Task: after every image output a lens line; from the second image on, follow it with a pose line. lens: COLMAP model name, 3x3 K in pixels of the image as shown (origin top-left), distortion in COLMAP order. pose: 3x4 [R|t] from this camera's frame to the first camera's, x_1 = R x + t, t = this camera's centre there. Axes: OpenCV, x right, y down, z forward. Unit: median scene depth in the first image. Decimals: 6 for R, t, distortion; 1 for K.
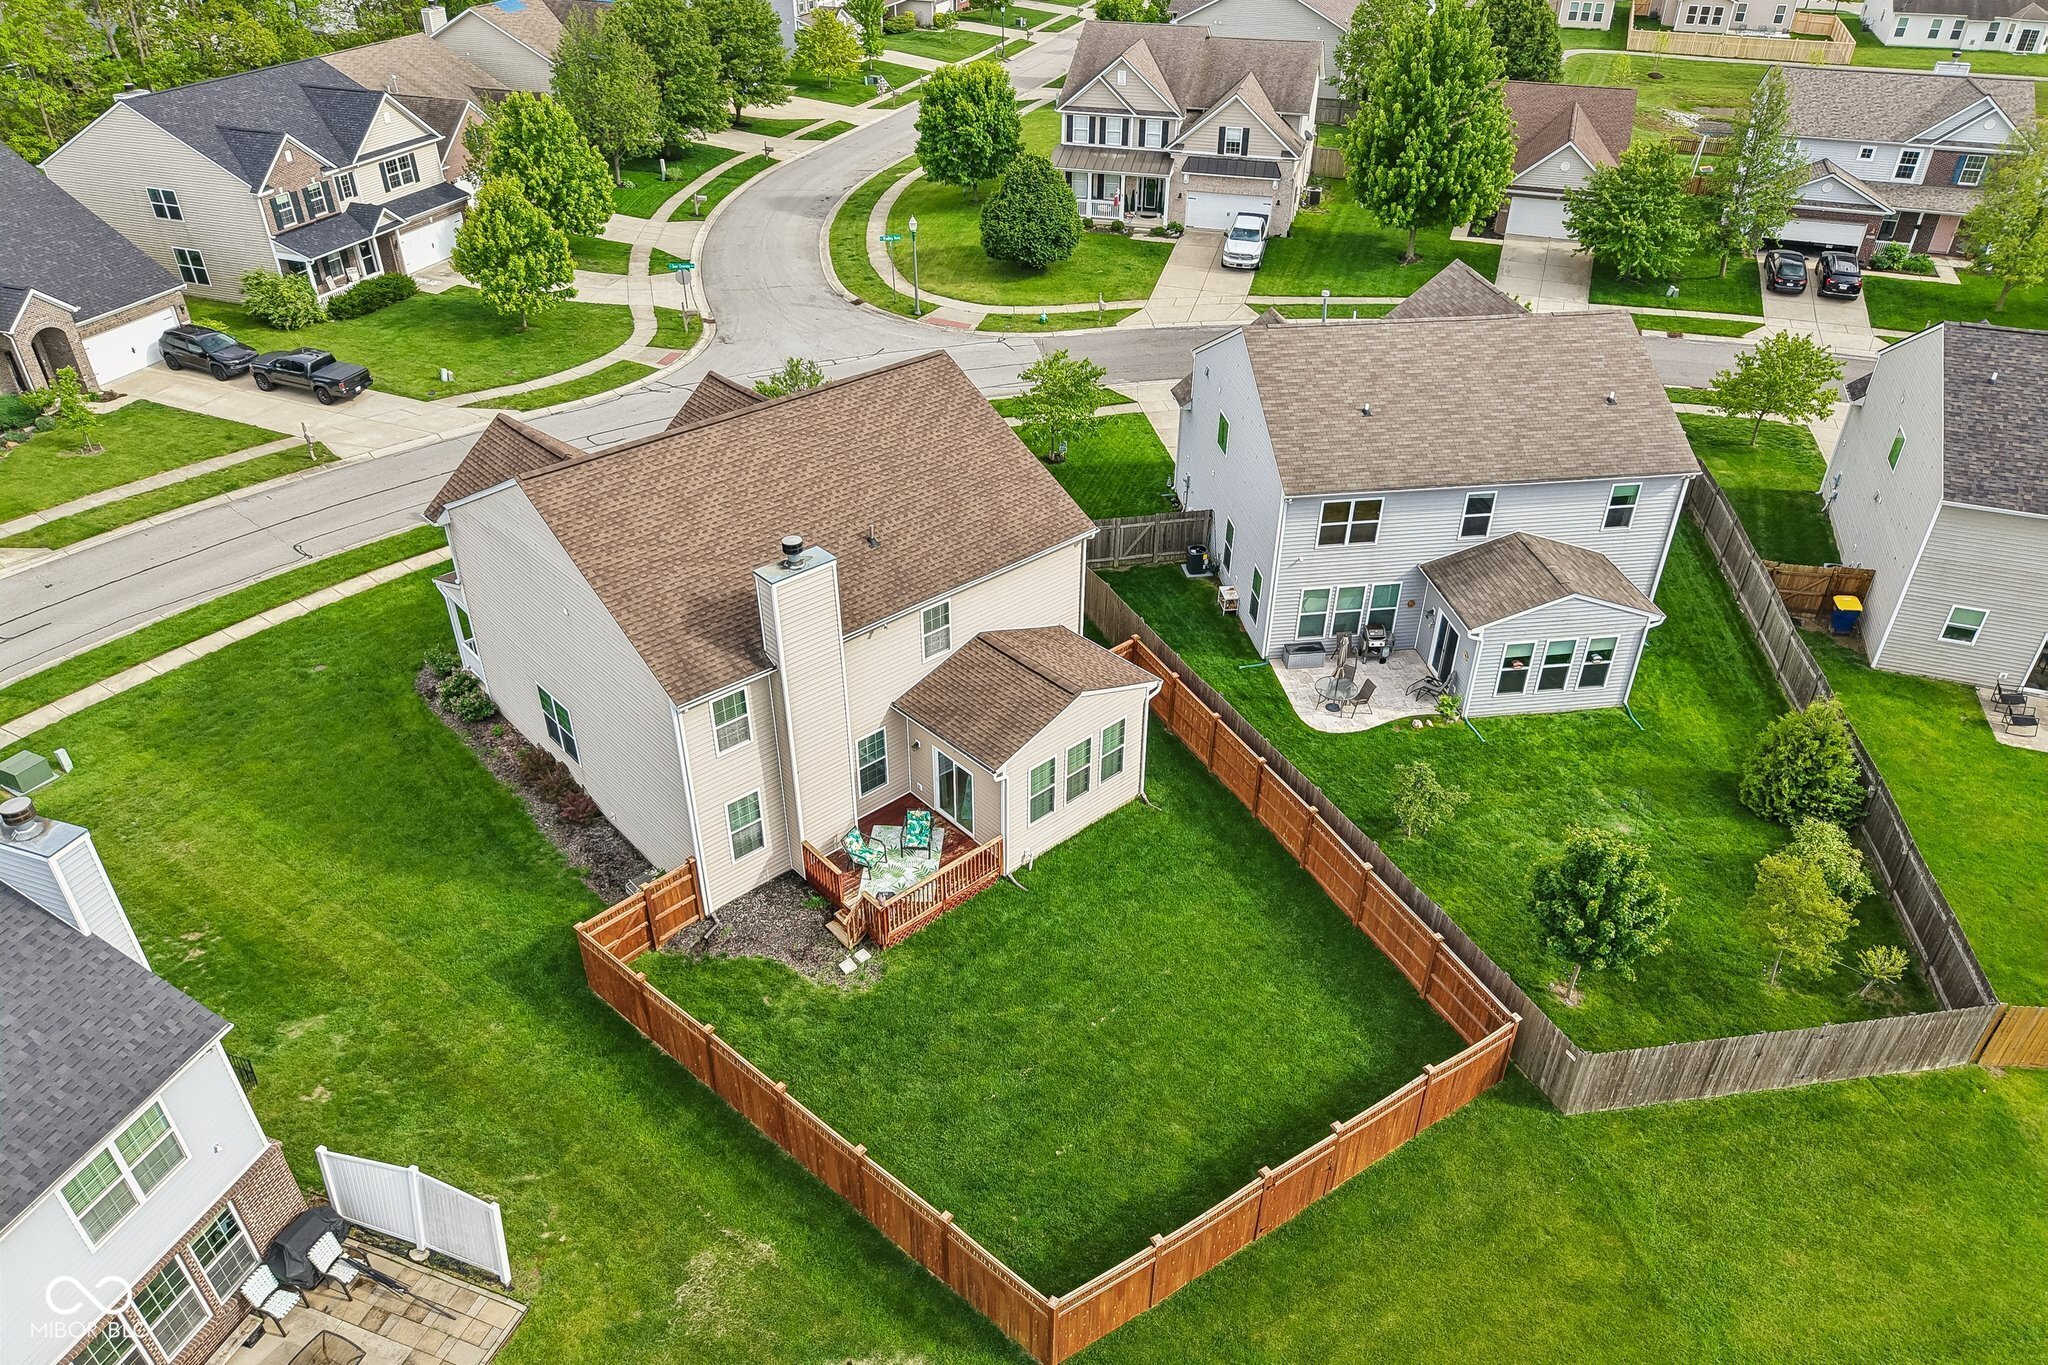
lens RADIAL K [[1359.3, 0, 1032.5], [0, 1359.3, 683.3], [0, 0, 1]] dist [0.028953, -0.030102]
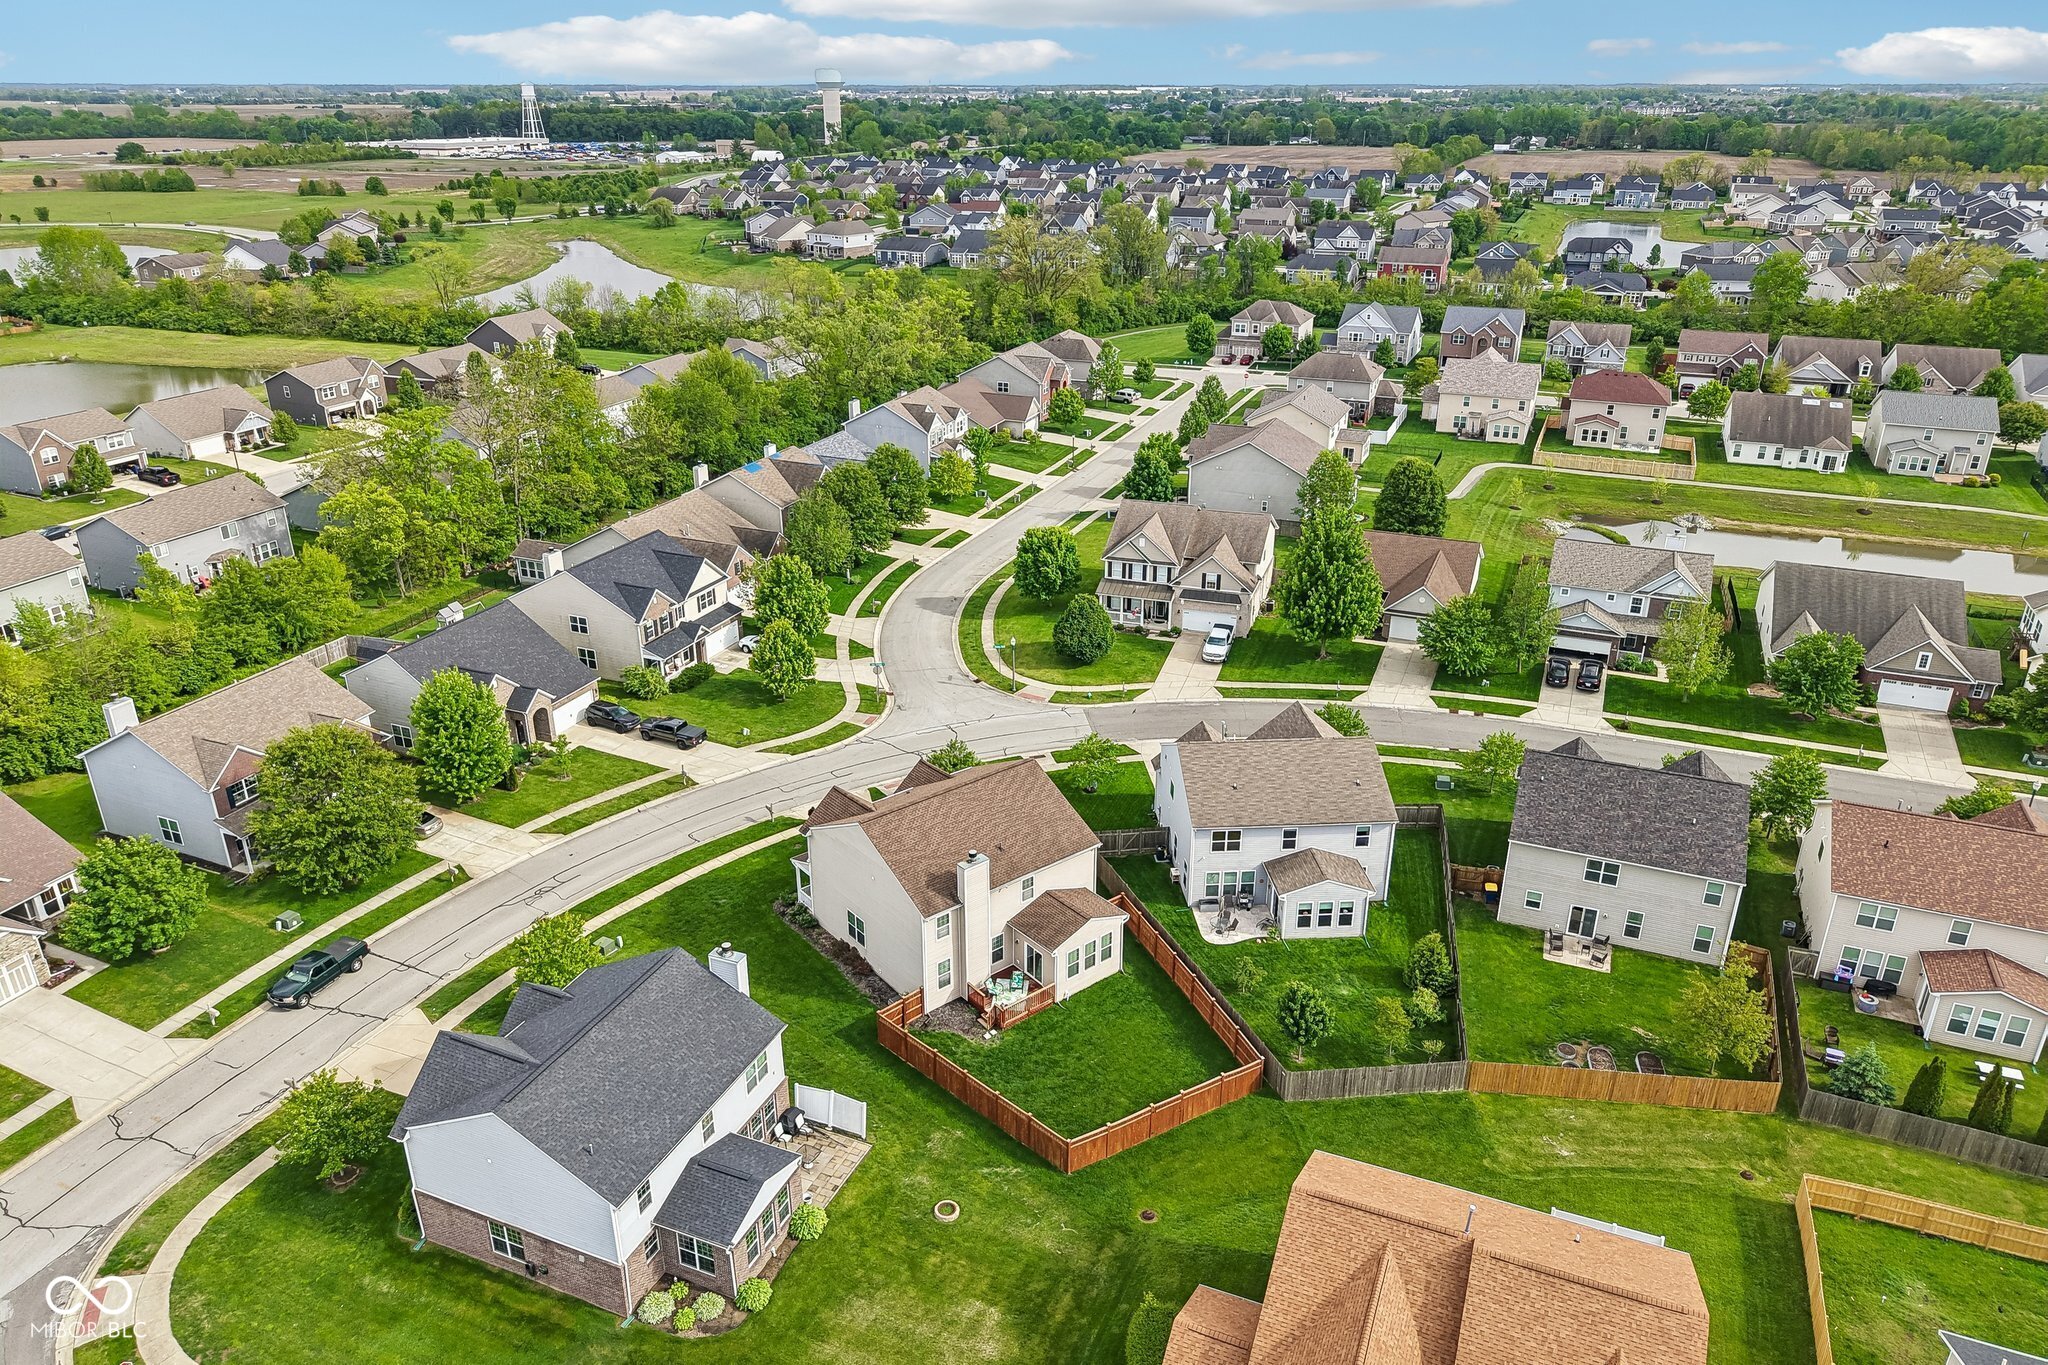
lens RADIAL K [[1343.5, 0, 1024.5], [0, 1343.5, 675.1], [0, 0, 1]] dist [0.113817, -0.214436]
pose [[0.998217, 0.015322, -0.057682, 0.028218], [-0.025759, 0.982436, -0.184814, 0.014937], [0.053837, 0.185970, 0.981079, -0.752725]]
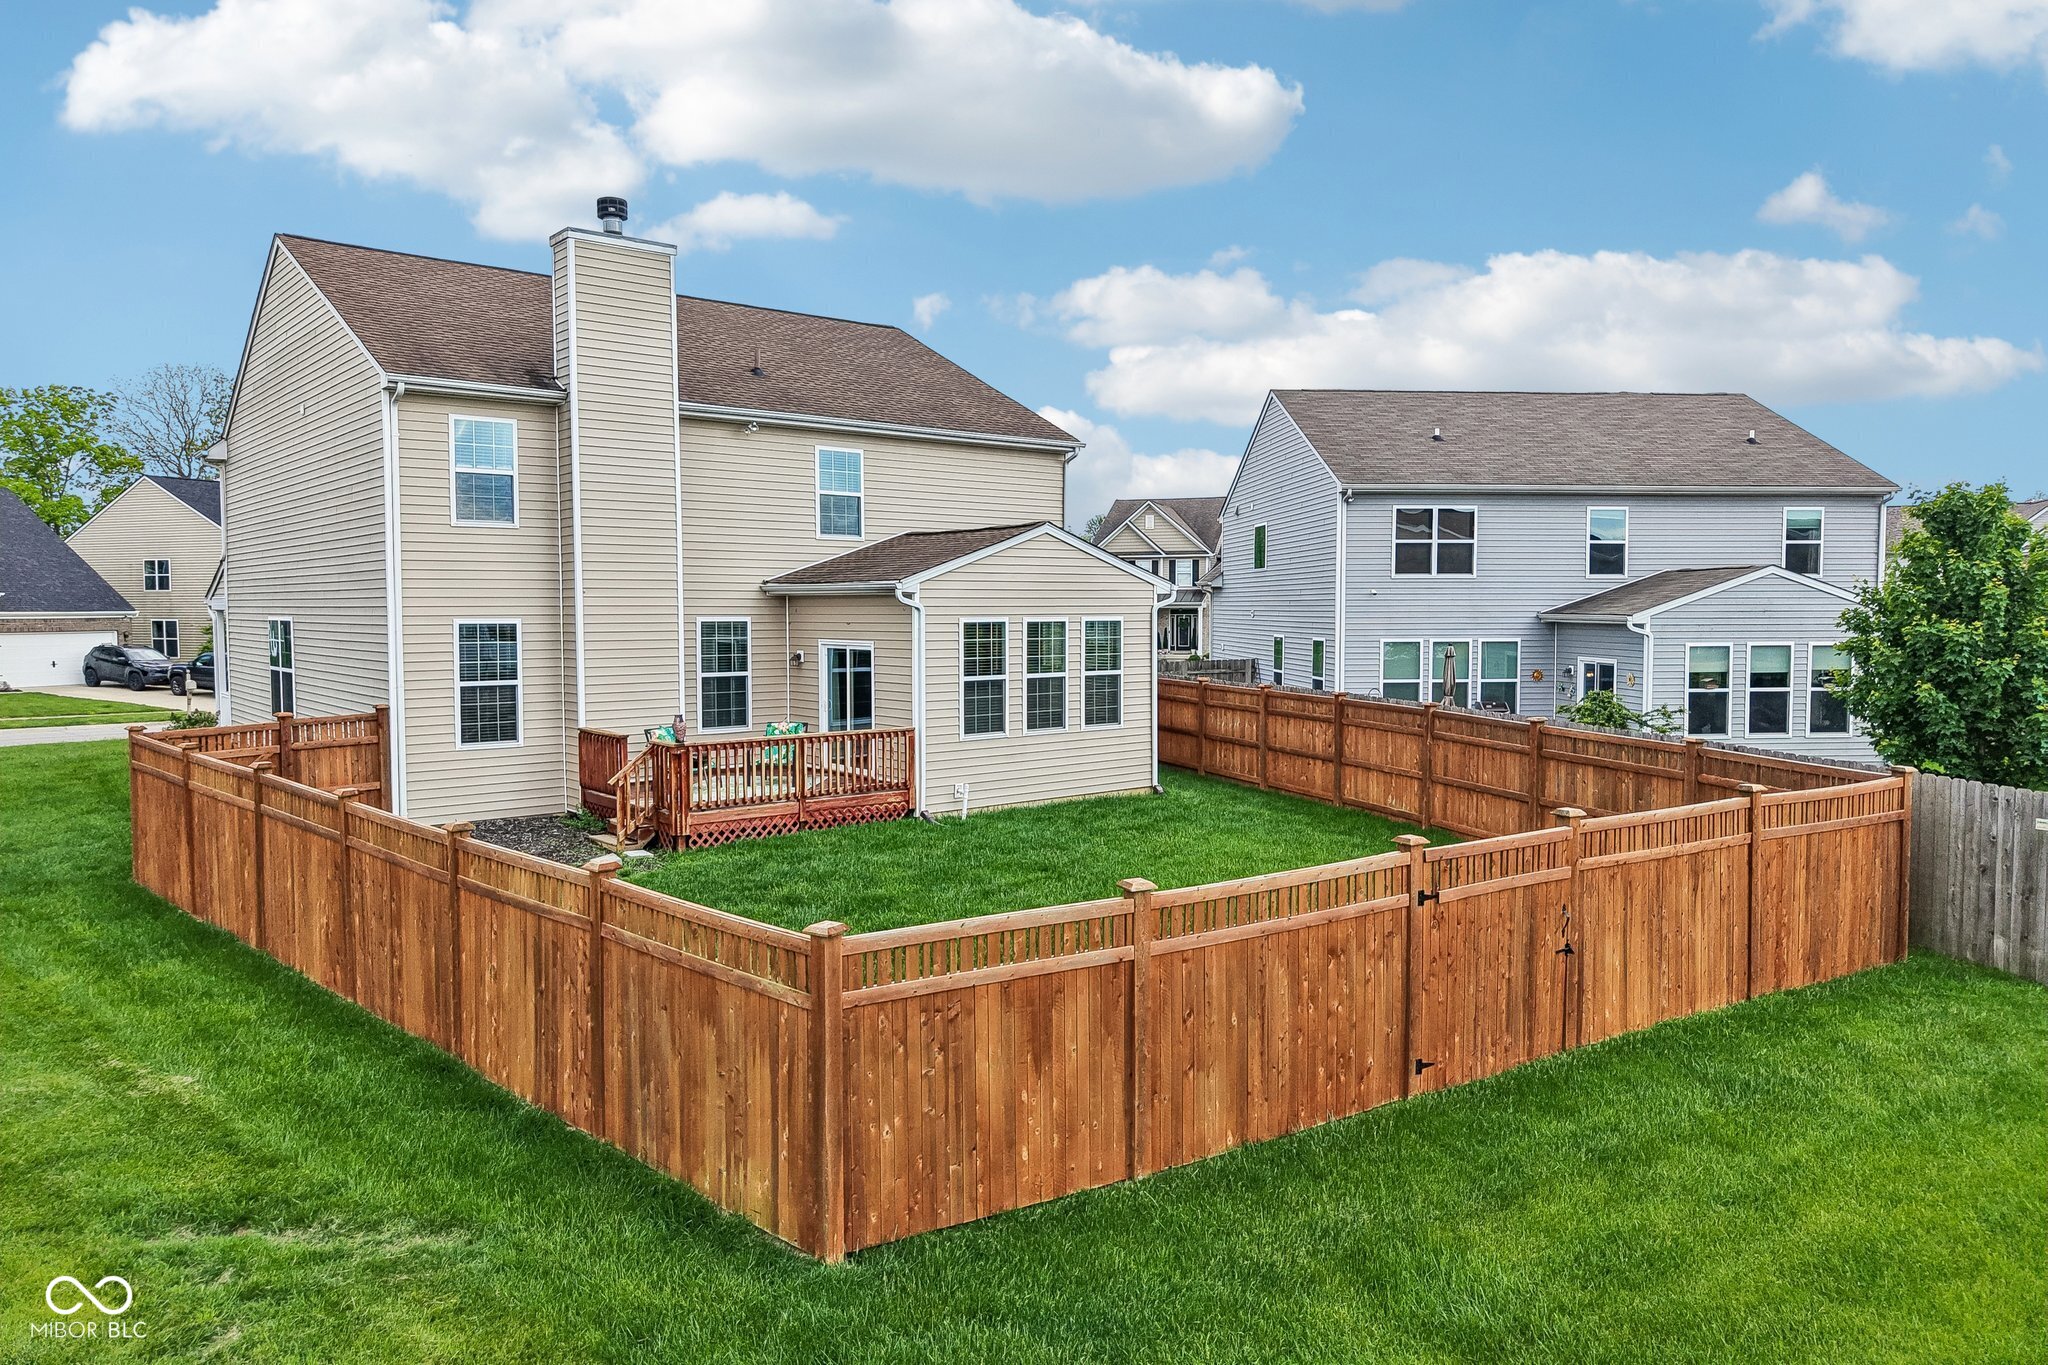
lens RADIAL K [[1359.3, 0, 1032.5], [0, 1359.3, 683.3], [0, 0, 1]] dist [0.028953, -0.030102]
pose [[0.999001, 0.001300, -0.044661, 0.032982], [-0.023811, 0.861283, -0.507567, 0.229652], [0.037806, 0.508124, 0.860454, 0.271744]]
